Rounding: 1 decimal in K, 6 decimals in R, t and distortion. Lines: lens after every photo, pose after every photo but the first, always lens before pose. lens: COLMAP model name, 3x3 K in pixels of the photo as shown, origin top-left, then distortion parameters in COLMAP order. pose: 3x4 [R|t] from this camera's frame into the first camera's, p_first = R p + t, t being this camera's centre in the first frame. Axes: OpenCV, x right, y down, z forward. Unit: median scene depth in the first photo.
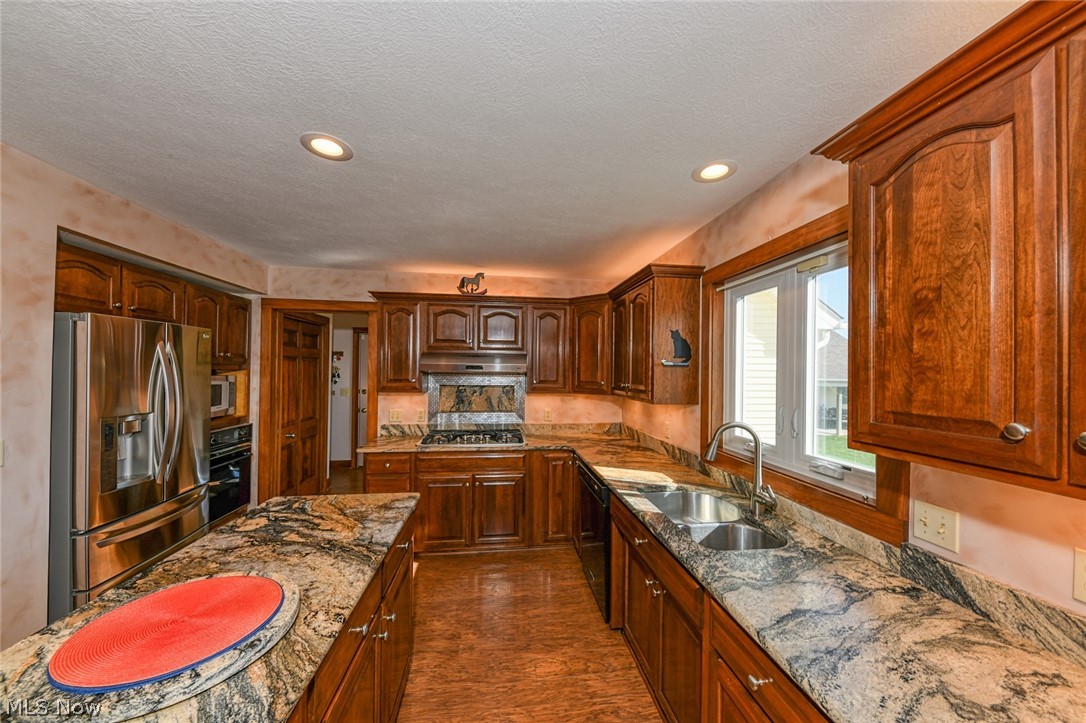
lens RADIAL K [[380.1, 0, 544.8], [0, 380.1, 366.0], [0, 0, 1]] dist [-0.000087, -0.000184]
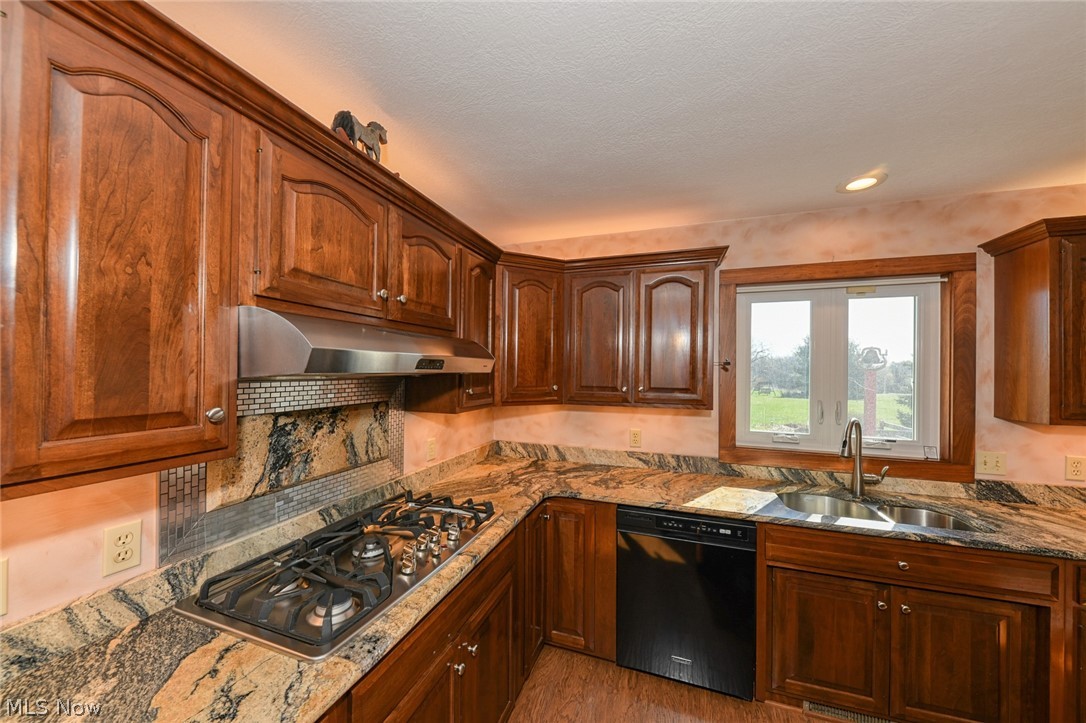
lens RADIAL K [[380.1, 0, 545.1], [0, 380.1, 368.0], [0, 0, 1]] dist [-0.000087, -0.000184]
pose [[0.442285, -0.001884, 0.896873, -0.767113], [-0.015659, 0.999829, 0.009823, 0.003805], [-0.896738, -0.018389, 0.442180, 1.132502]]
